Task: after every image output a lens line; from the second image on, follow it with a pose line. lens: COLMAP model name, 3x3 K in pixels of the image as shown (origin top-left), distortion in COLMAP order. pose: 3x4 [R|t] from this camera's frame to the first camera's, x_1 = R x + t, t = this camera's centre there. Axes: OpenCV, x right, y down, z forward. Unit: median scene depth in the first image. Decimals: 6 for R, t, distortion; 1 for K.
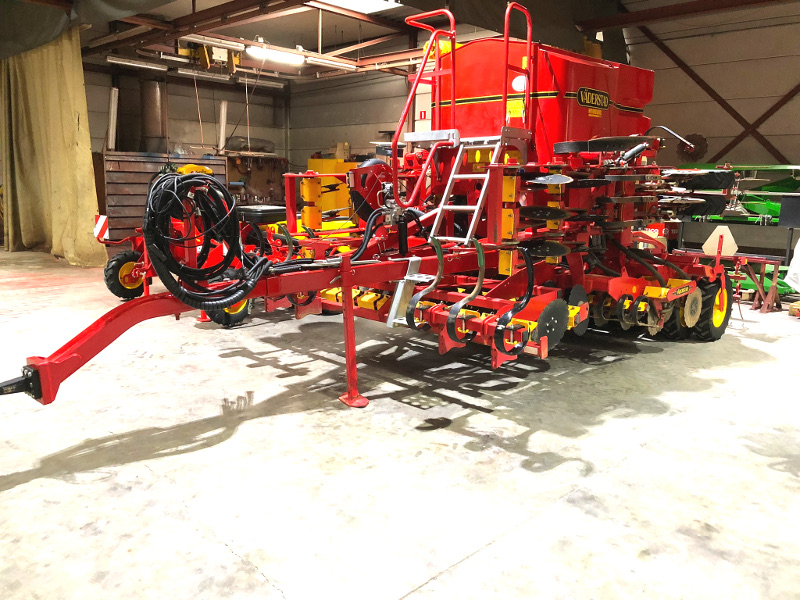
lens RADIAL K [[659.5, 0, 400.3], [0, 659.5, 299.3], [0, 0, 1]] dist [0.017149, -0.003101]
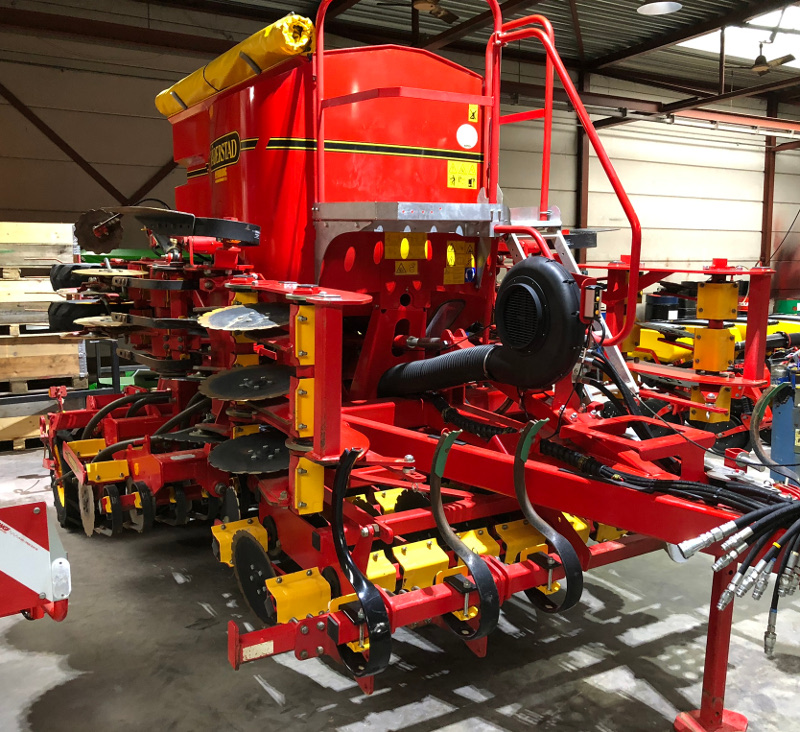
lens RADIAL K [[802.2, 0, 399.8], [0, 802.2, 366.3], [0, 0, 1]] dist [-0.002498, 0.000000]
pose [[0.242231, -0.138815, 0.960237, -0.533557], [0.176873, 0.979445, 0.096973, -0.173799], [-0.953960, 0.146350, 0.261804, 0.789912]]
